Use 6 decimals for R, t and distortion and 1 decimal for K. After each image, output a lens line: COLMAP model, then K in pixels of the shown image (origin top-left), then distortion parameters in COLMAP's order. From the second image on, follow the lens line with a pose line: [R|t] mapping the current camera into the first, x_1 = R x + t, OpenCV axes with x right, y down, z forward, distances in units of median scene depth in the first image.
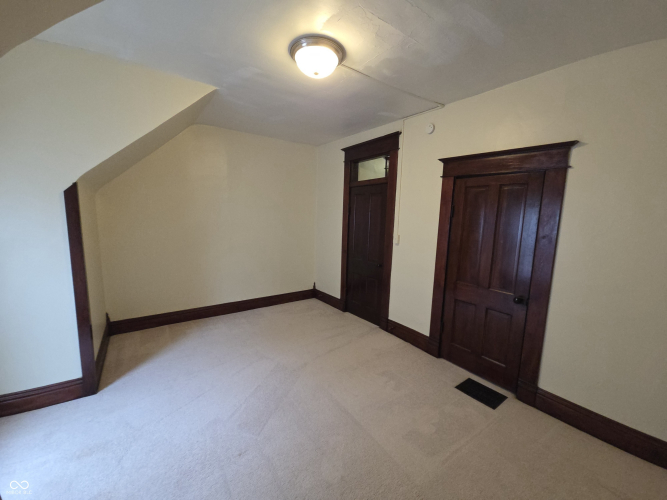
lens RADIAL K [[273.0, 0, 333.8], [0, 273.0, 250.8], [0, 0, 1]] dist [0.001686, -0.000297]
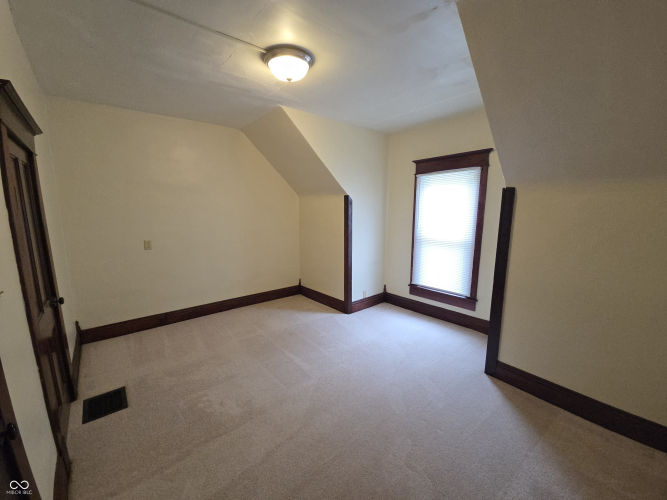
lens RADIAL K [[273.0, 0, 334.6], [0, 273.0, 250.7], [0, 0, 1]] dist [0.001686, -0.000297]
pose [[-0.995874, -0.015938, -0.089341, -0.121061], [-0.042501, 0.951731, 0.303977, -0.256929], [0.080183, 0.306520, -0.948481, 1.692706]]
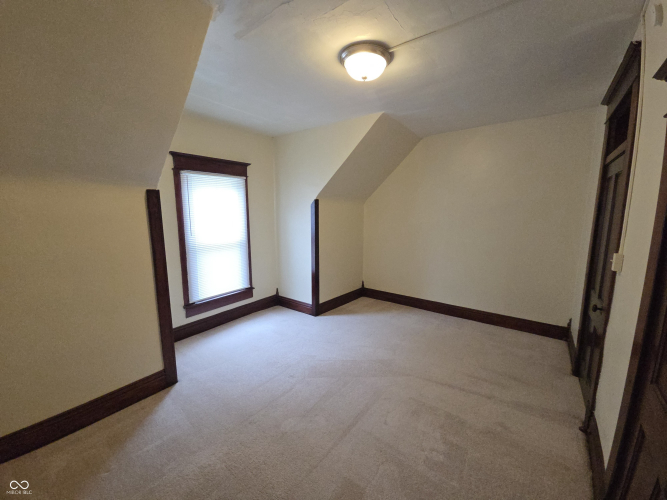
lens RADIAL K [[273.0, 0, 338.9], [0, 273.0, 248.2], [0, 0, 1]] dist [0.001686, -0.000297]
pose [[0.306023, 0.102104, -0.946533, 0.721450], [-0.129150, 0.989494, 0.064983, -0.044672], [0.943223, 0.102359, 0.315995, 0.490594]]
